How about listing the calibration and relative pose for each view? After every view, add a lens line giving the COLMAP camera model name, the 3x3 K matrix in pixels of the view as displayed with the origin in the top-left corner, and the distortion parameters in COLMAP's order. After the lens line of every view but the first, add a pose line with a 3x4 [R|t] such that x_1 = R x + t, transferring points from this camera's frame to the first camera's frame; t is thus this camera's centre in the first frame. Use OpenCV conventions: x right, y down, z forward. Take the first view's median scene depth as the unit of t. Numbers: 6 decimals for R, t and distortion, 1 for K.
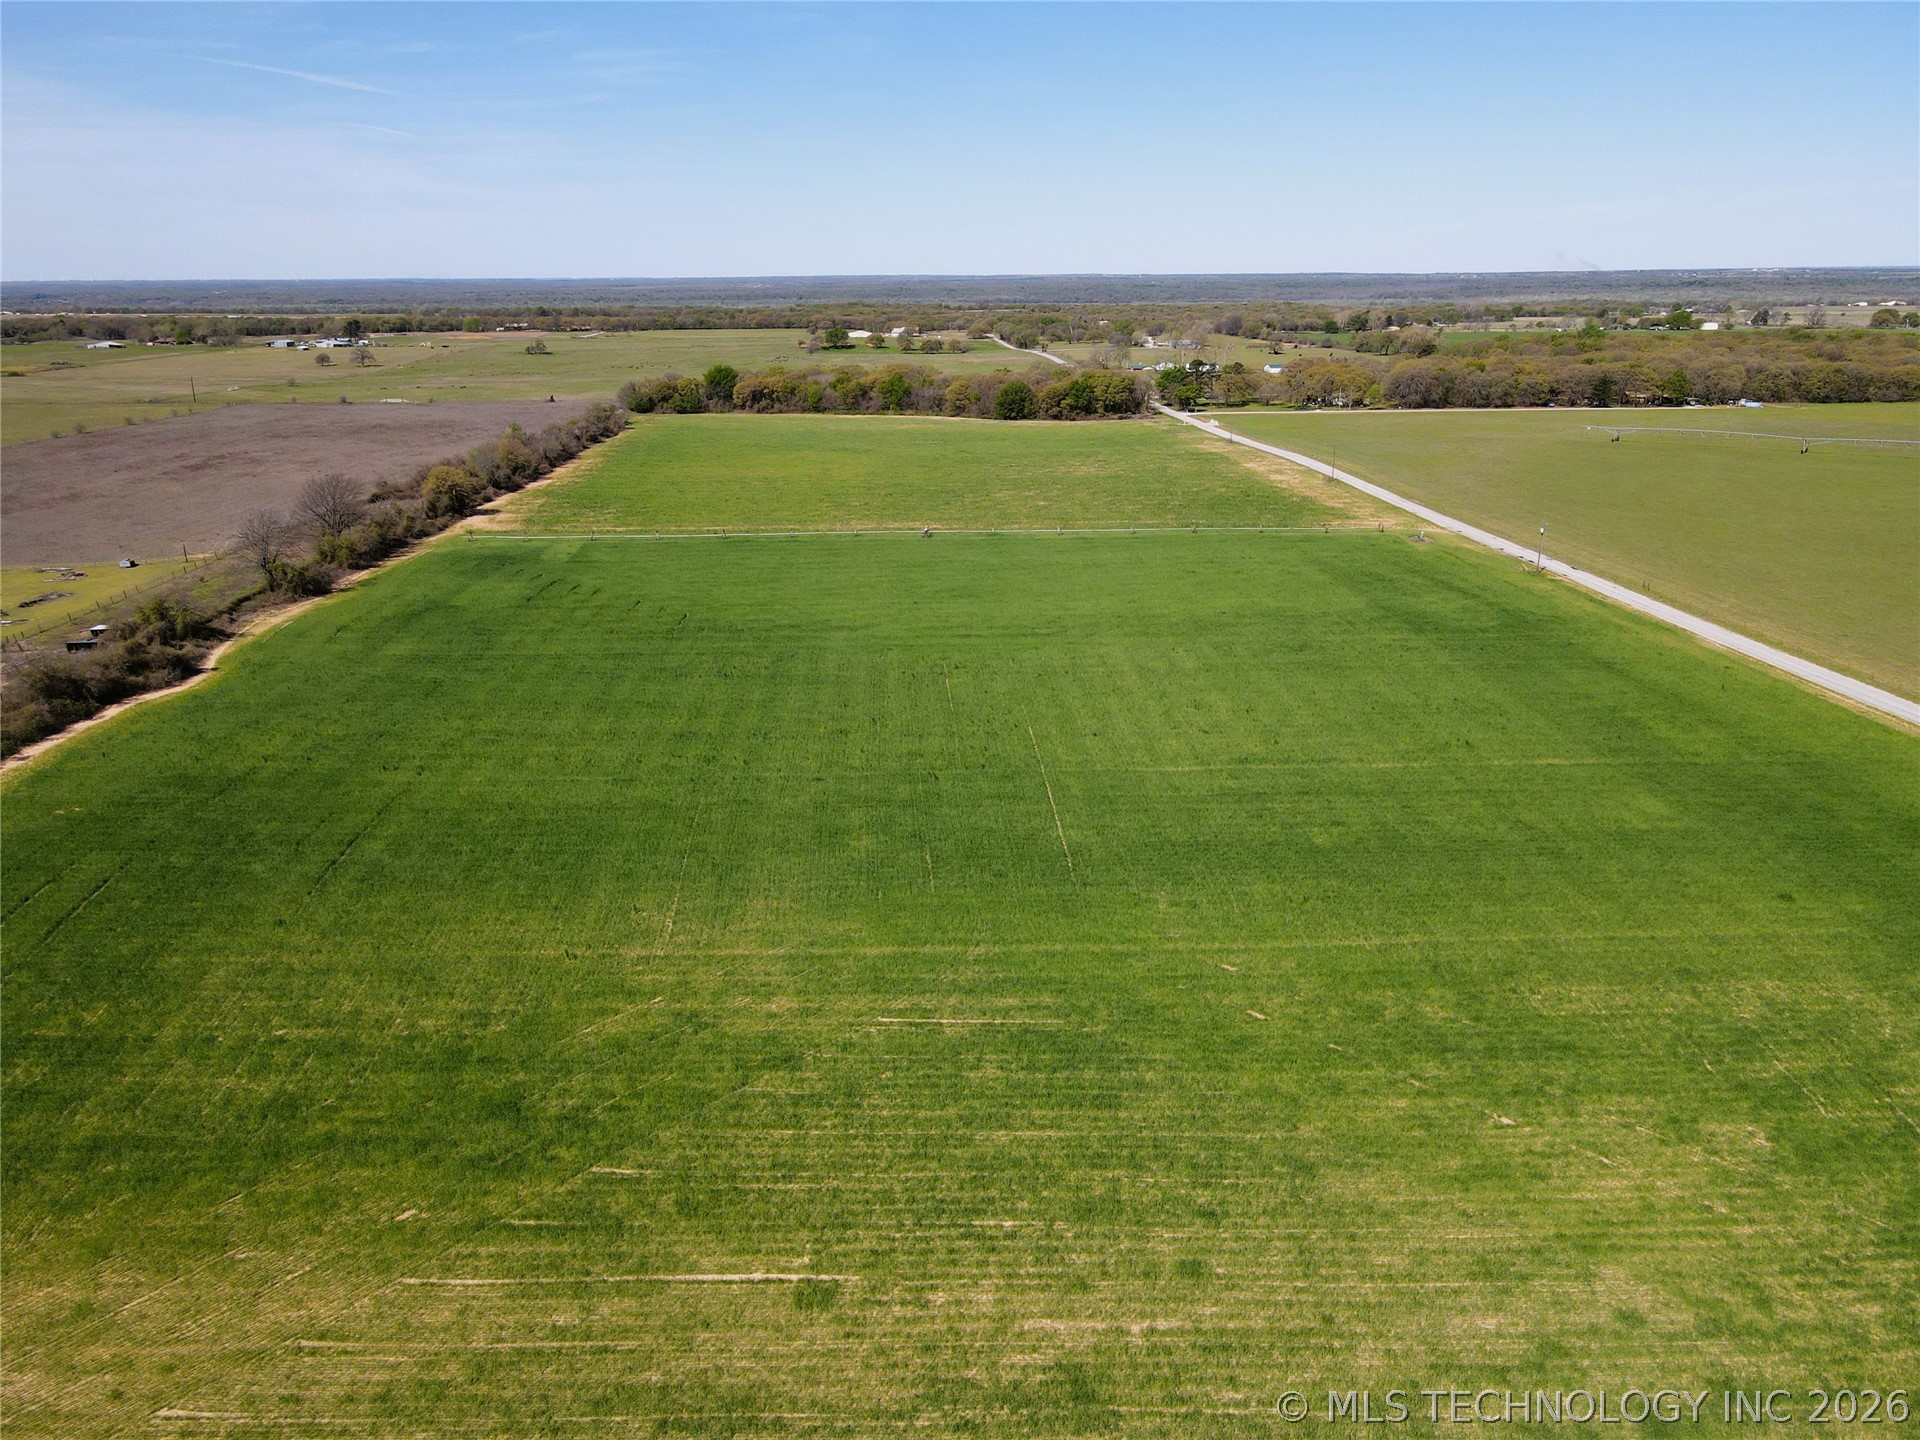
lens RADIAL K [[1408.9, 0, 960.9], [0, 1408.9, 722.2], [0, 0, 1]] dist [0.009321, 0.007049]
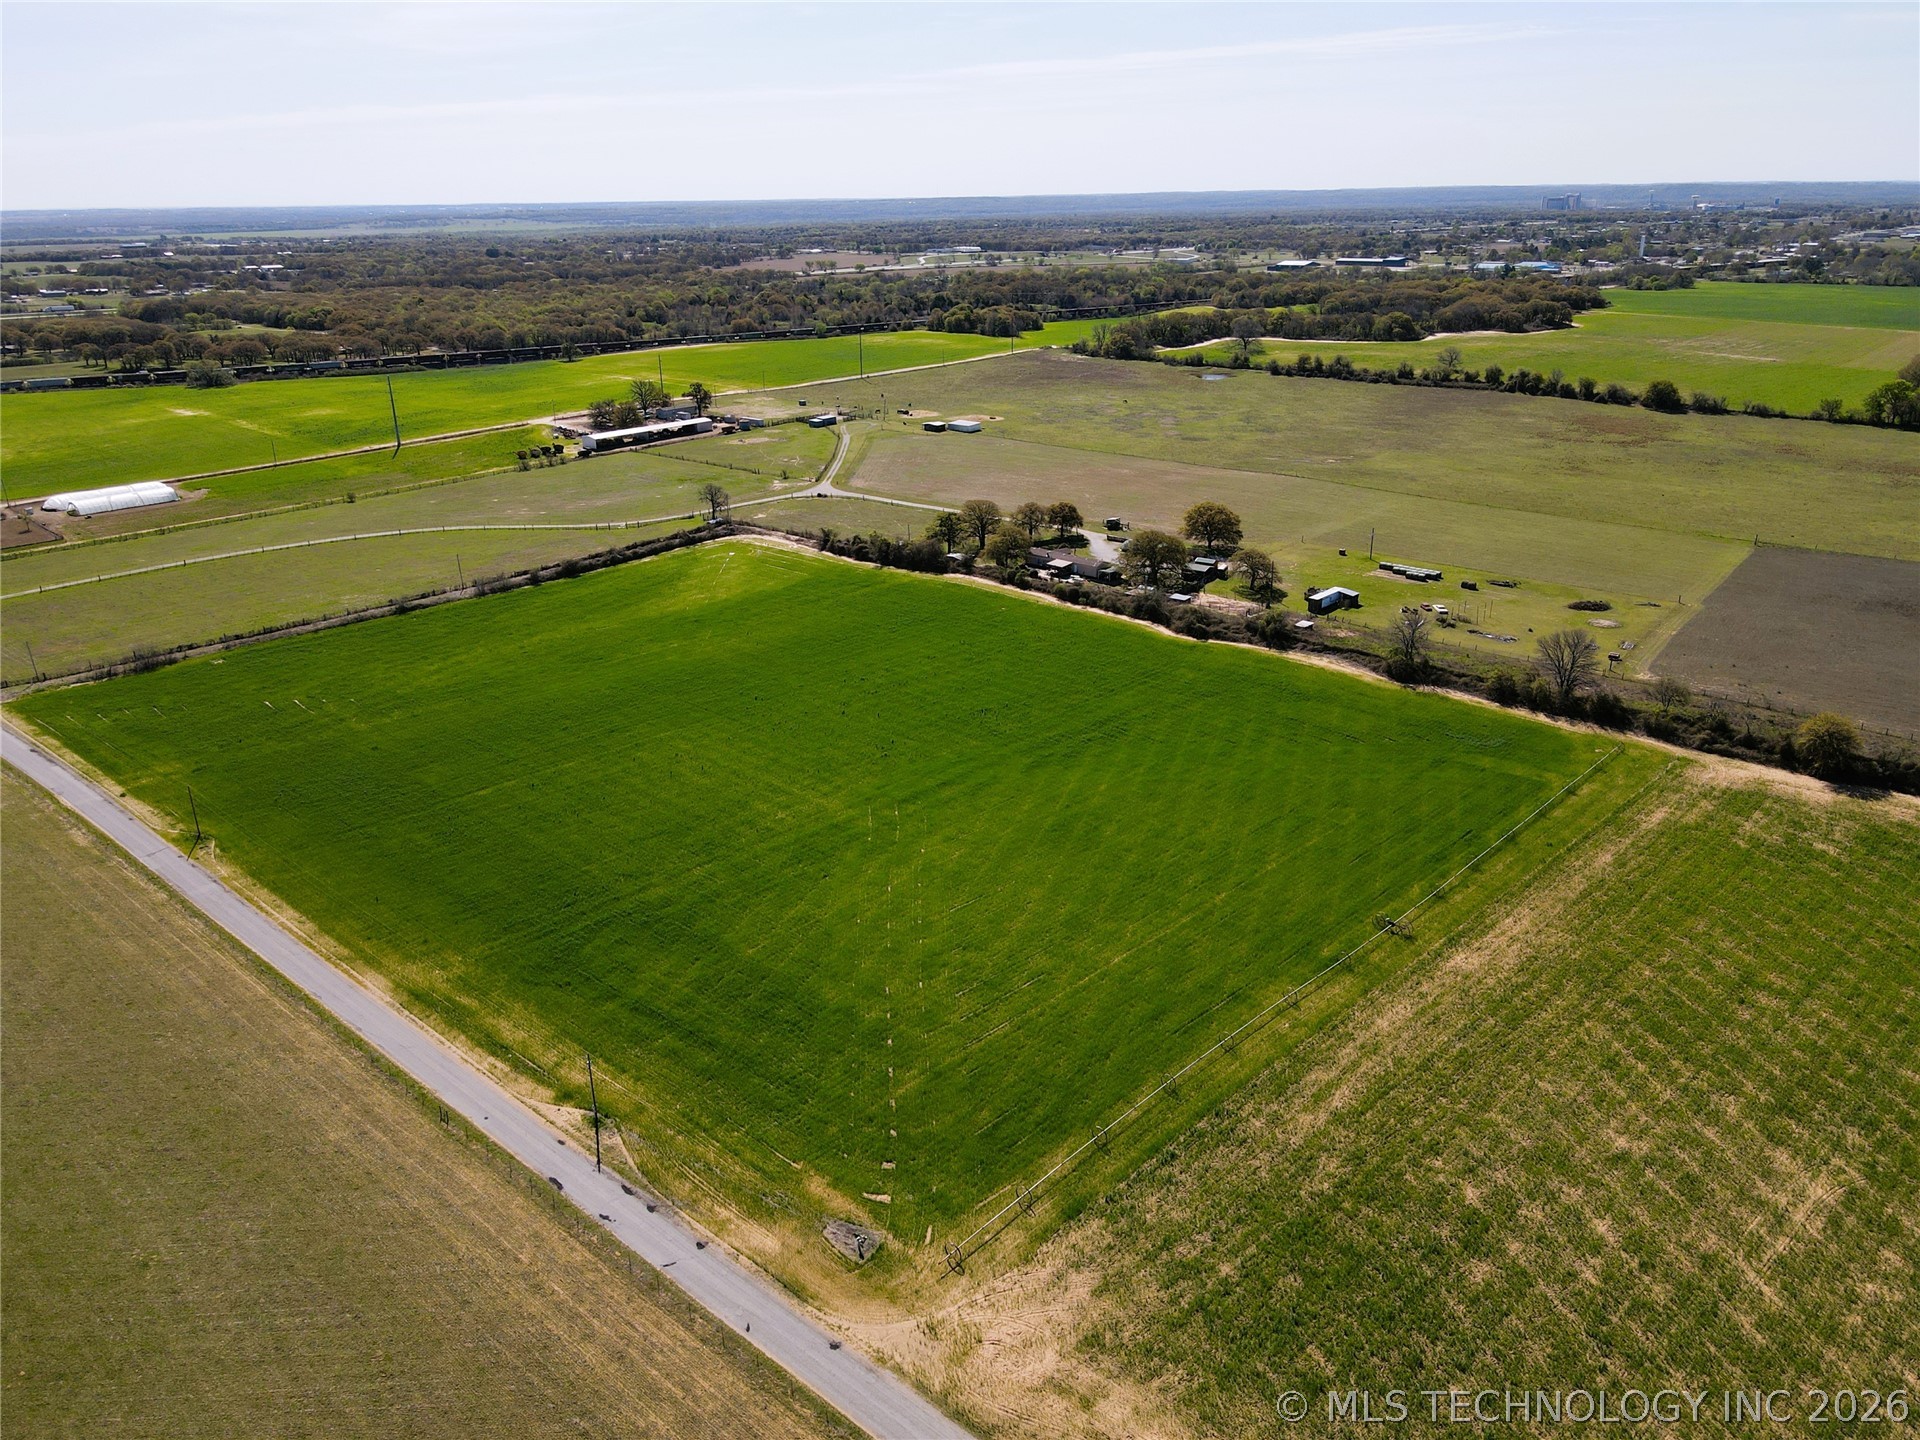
lens RADIAL K [[1408.9, 0, 957.8], [0, 1408.9, 723.1], [0, 0, 1]] dist [0.009321, 0.007049]
pose [[-0.708915, 0.267493, -0.652601, 0.150113], [-0.195141, 0.814777, 0.545948, -0.148616], [0.677761, 0.514380, -0.525408, 0.307426]]
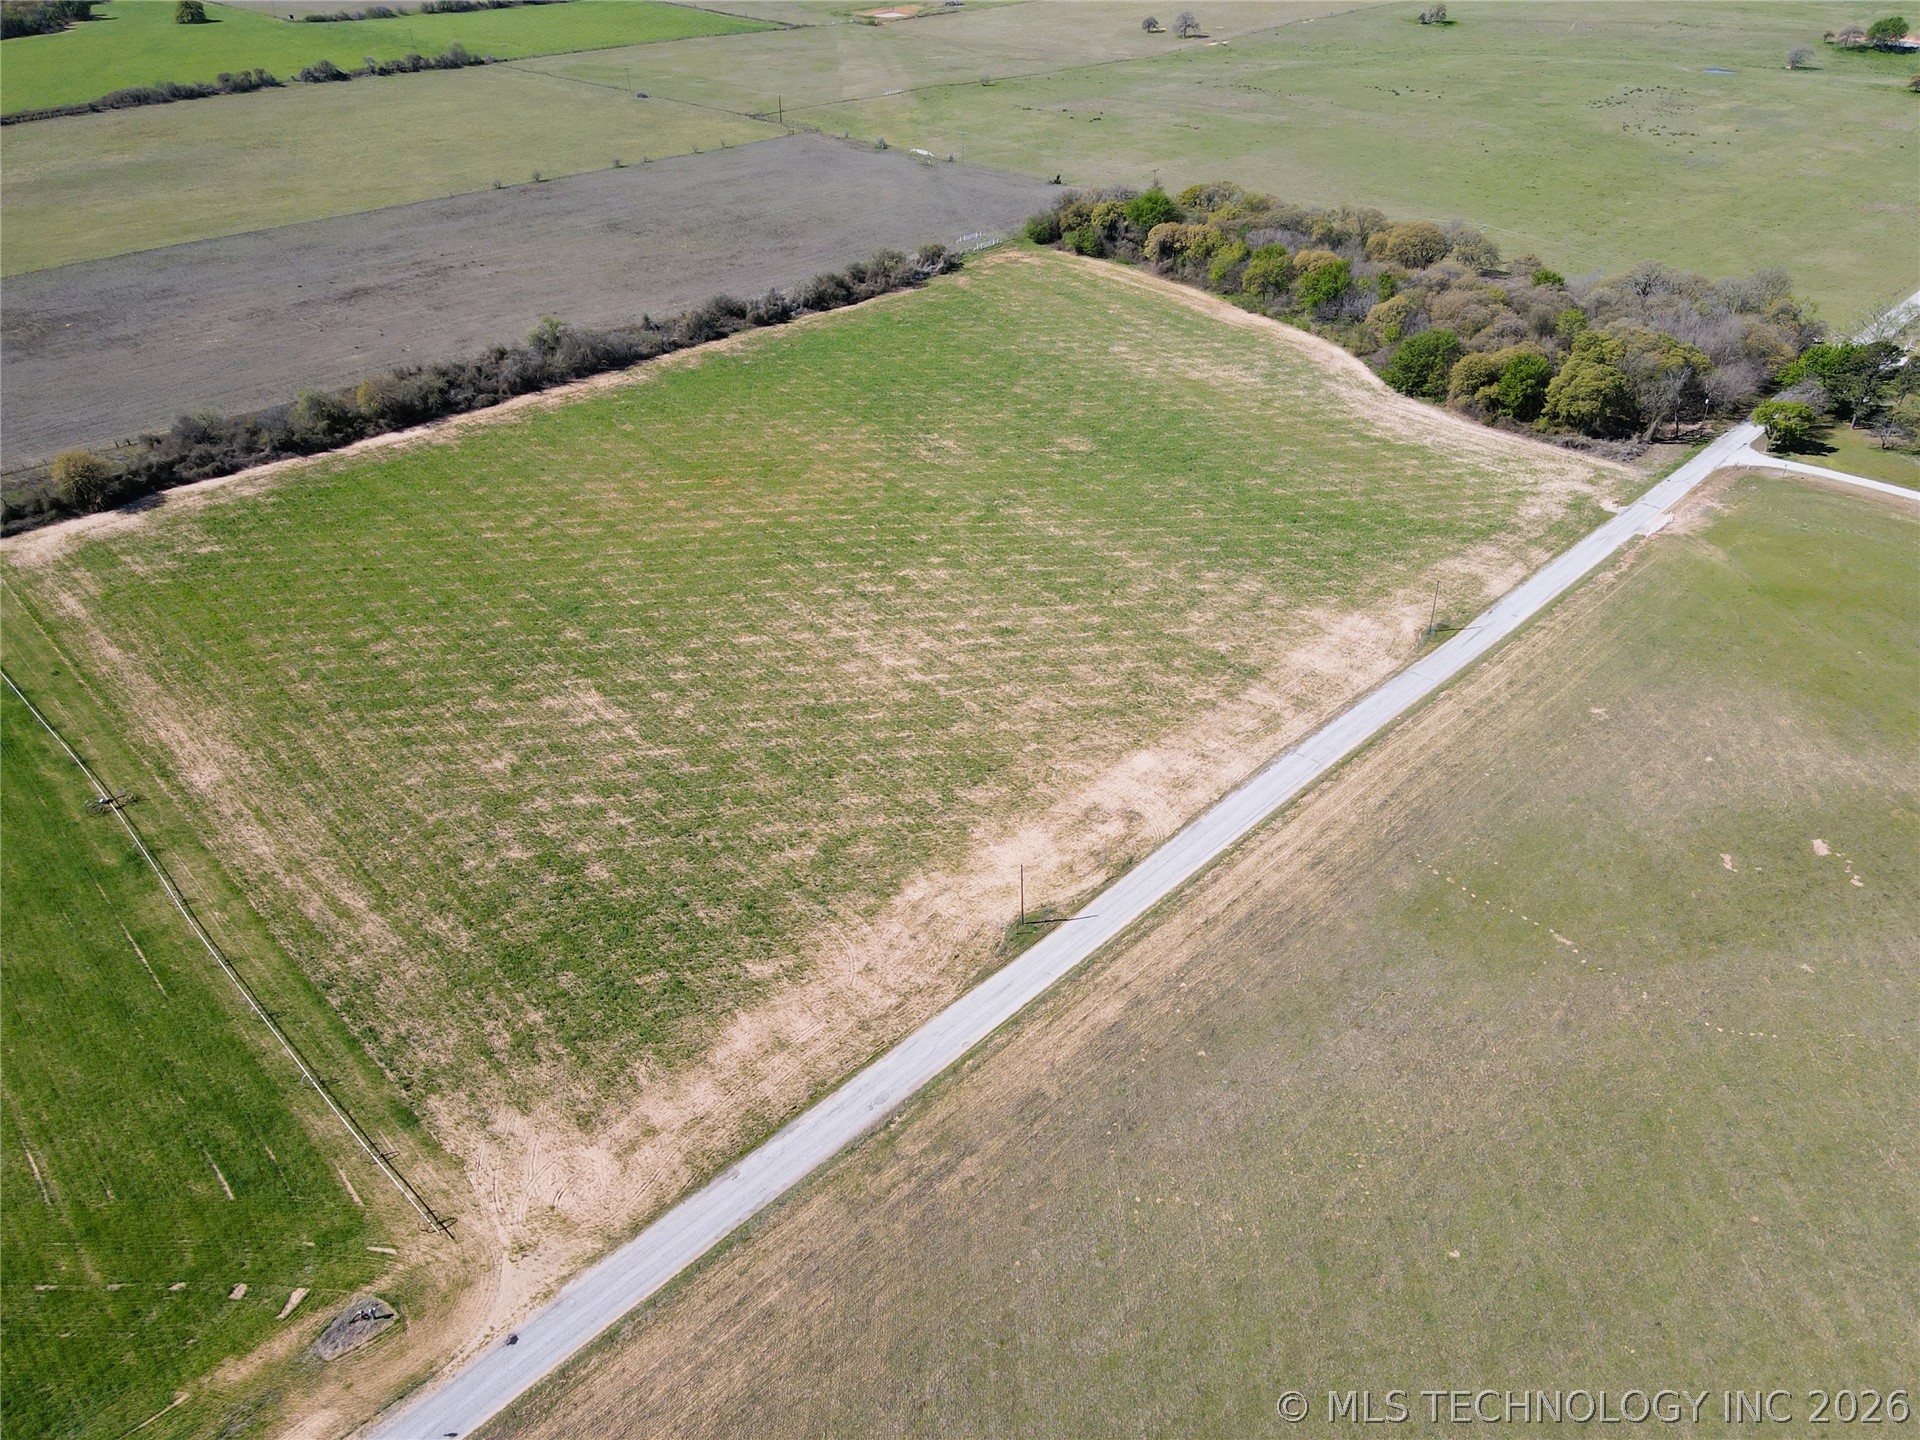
lens RADIAL K [[1408.9, 0, 951.1], [0, 1408.9, 707.5], [0, 0, 1]] dist [0.009321, 0.007049]
pose [[0.672711, 0.401965, -0.621195, 0.165938], [-0.222085, 0.910544, 0.348695, -0.129274], [0.705789, -0.096613, 0.701804, 0.213930]]
